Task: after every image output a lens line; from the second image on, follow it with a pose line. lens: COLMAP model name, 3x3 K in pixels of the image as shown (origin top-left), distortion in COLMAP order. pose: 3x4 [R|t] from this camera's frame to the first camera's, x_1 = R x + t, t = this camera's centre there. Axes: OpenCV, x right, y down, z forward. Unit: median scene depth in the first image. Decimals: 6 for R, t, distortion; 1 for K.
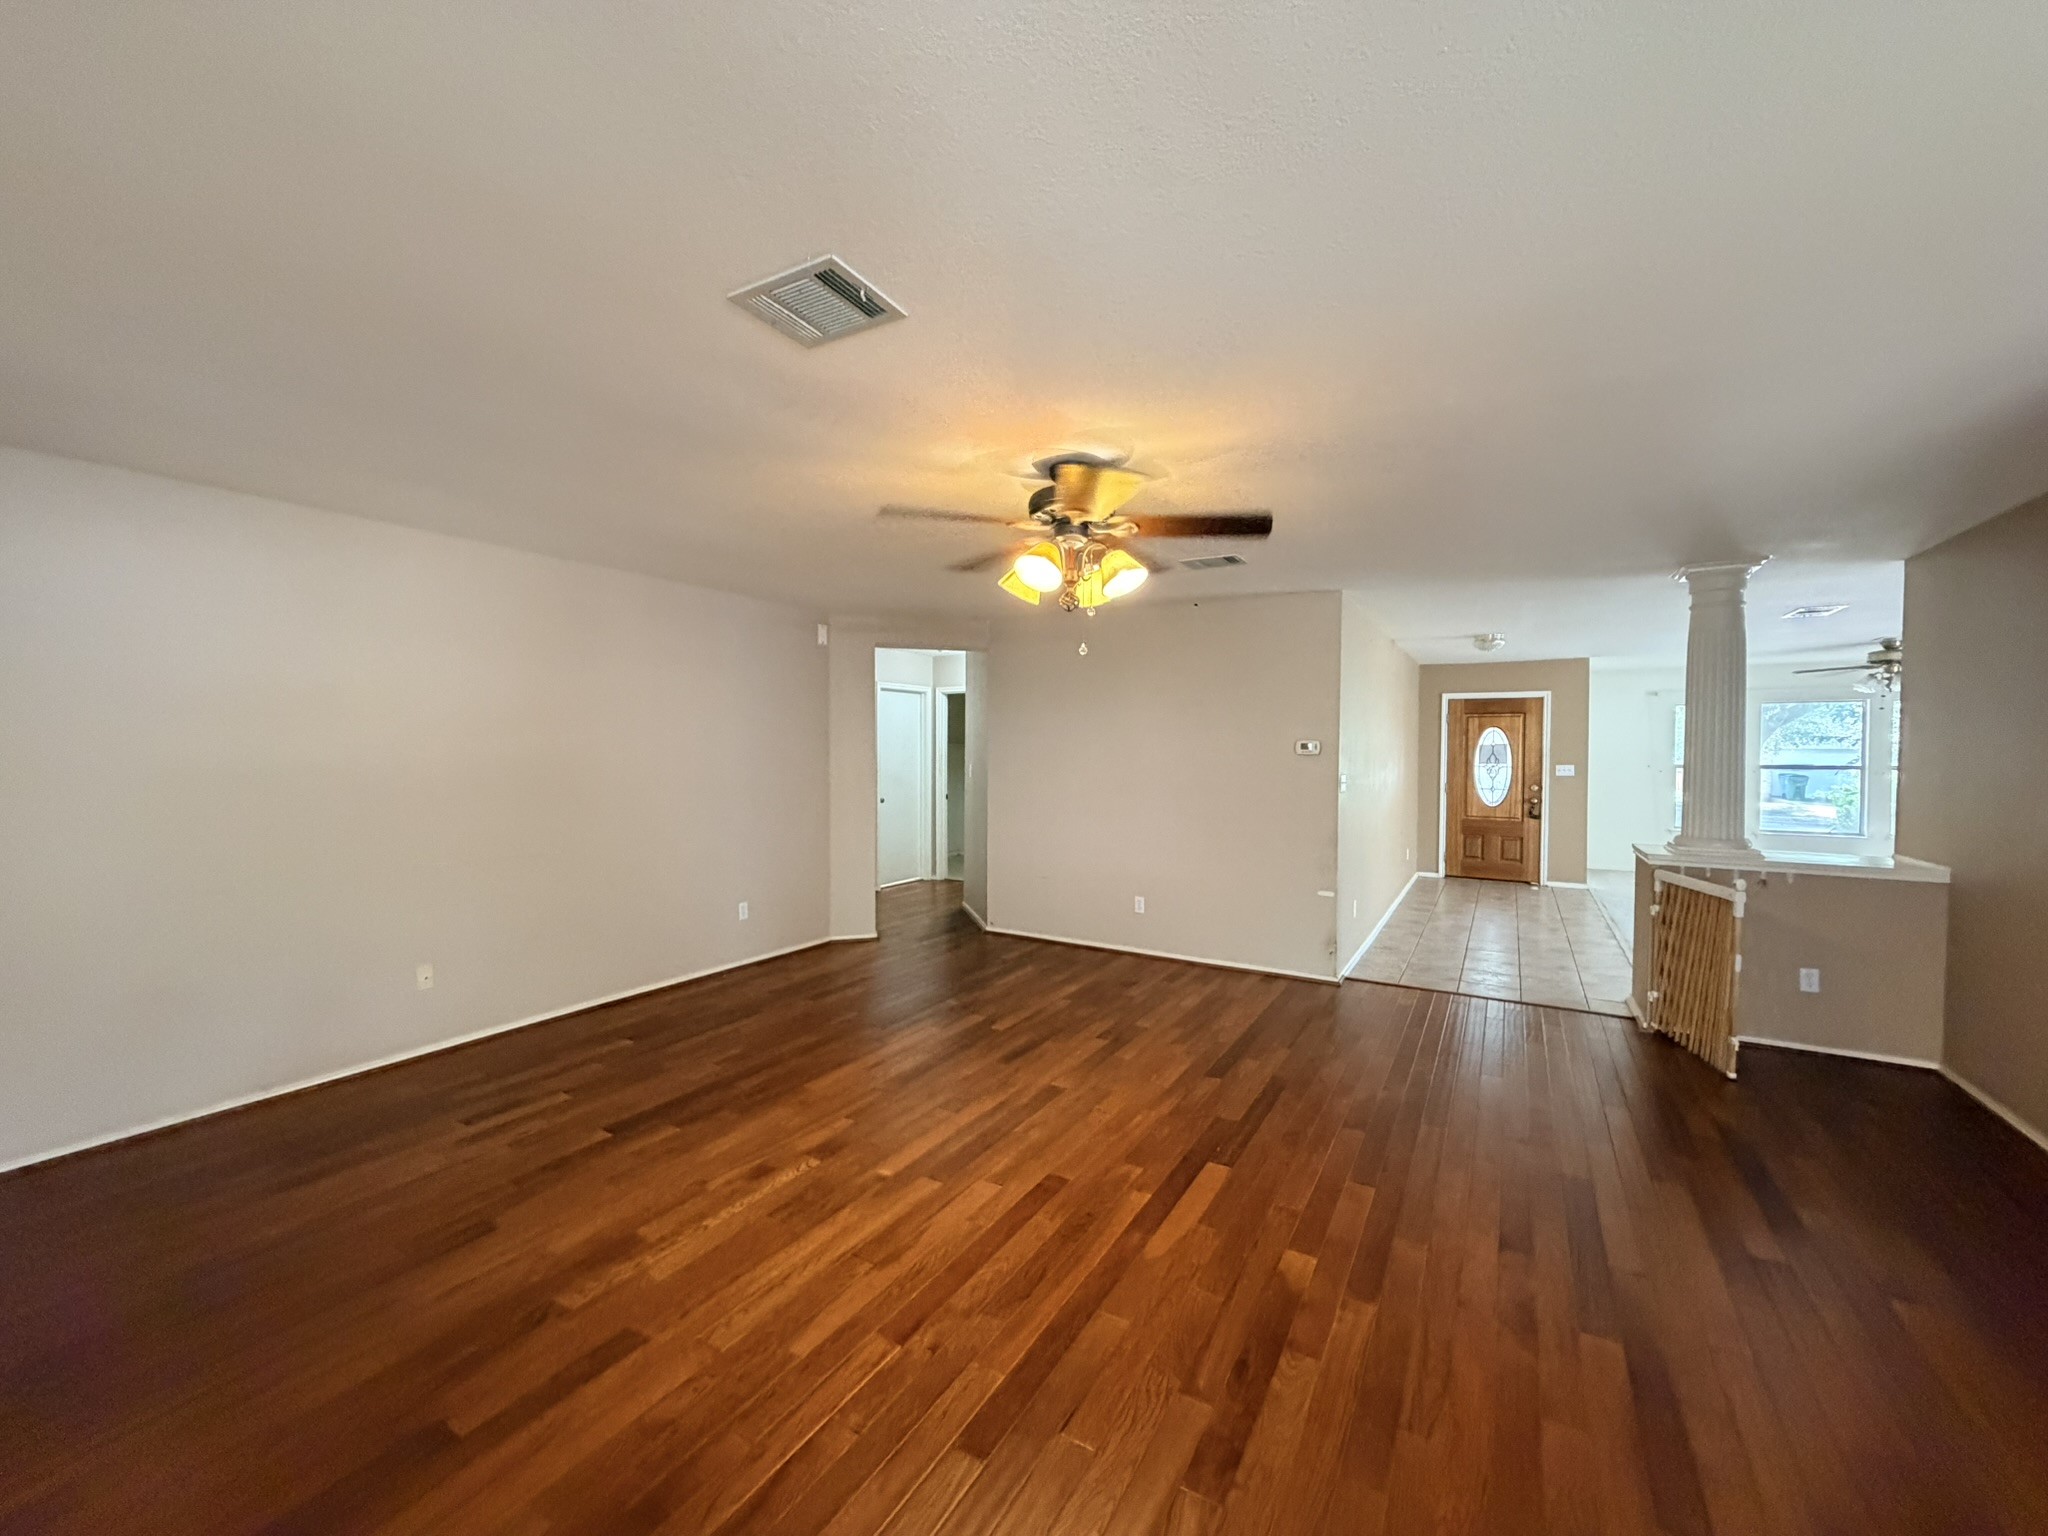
lens RADIAL K [[818.7, 0, 1030.1], [0, 818.7, 762.1], [0, 0, 1]] dist [-0.007077, 0.000388]
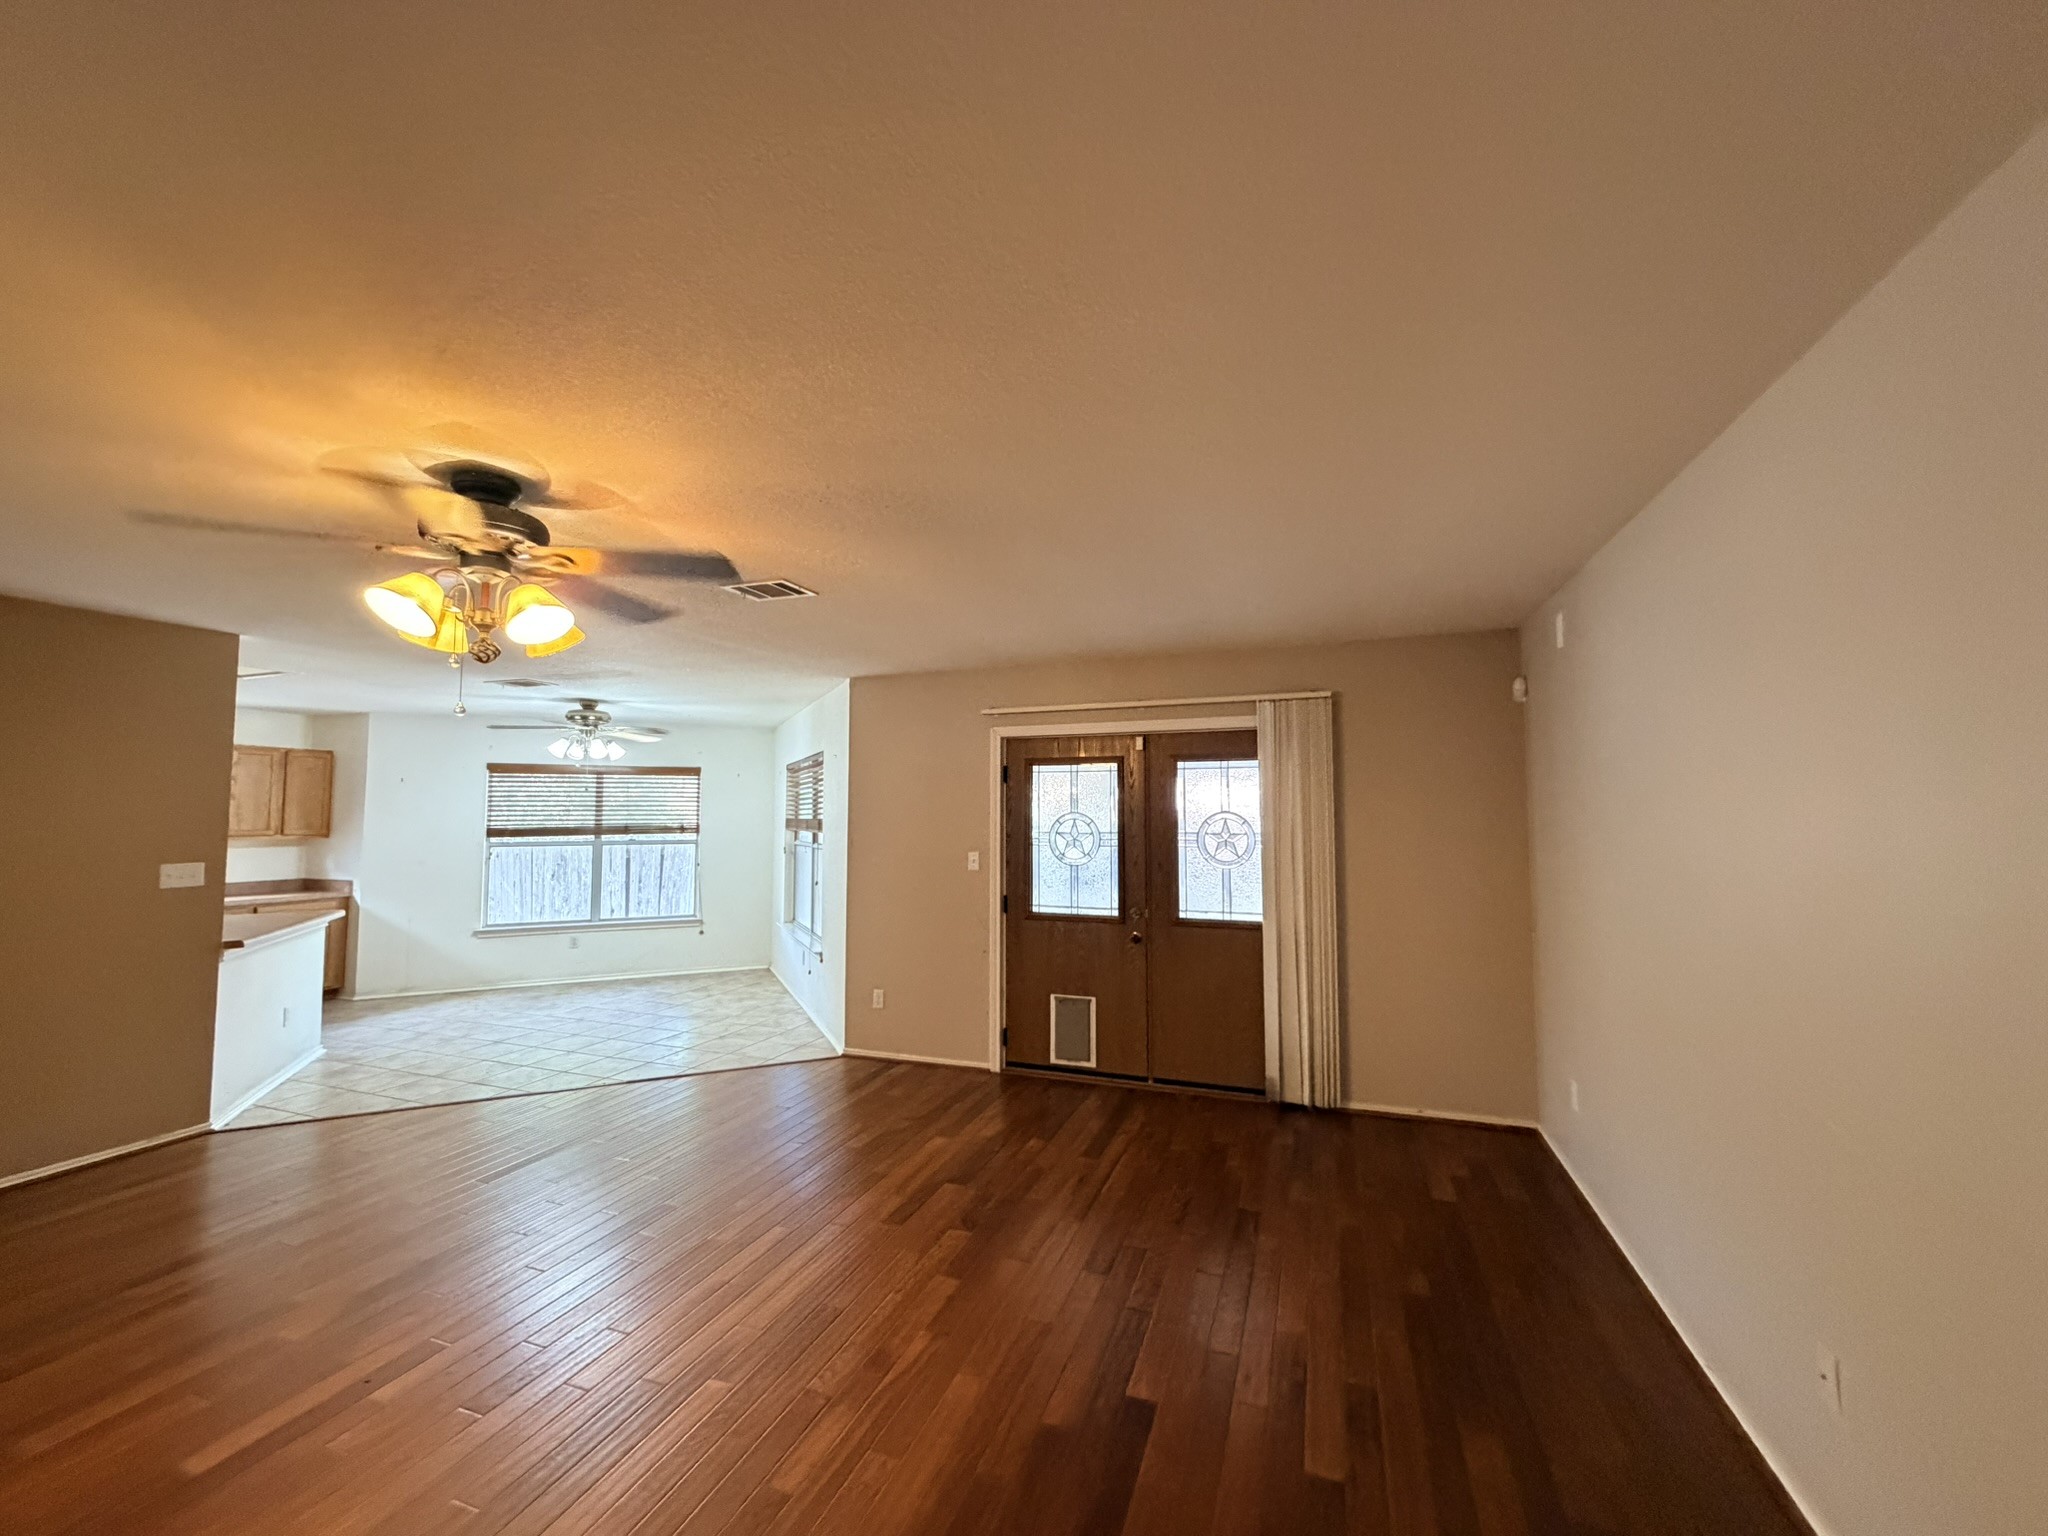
lens RADIAL K [[818.7, 0, 1023.9], [0, 818.7, 769.7], [0, 0, 1]] dist [-0.007077, 0.000388]
pose [[-0.985322, -0.019543, -0.169582, -0.291606], [-0.011306, 0.998715, -0.049398, -0.036516], [0.170329, -0.046755, -0.984277, 1.657793]]
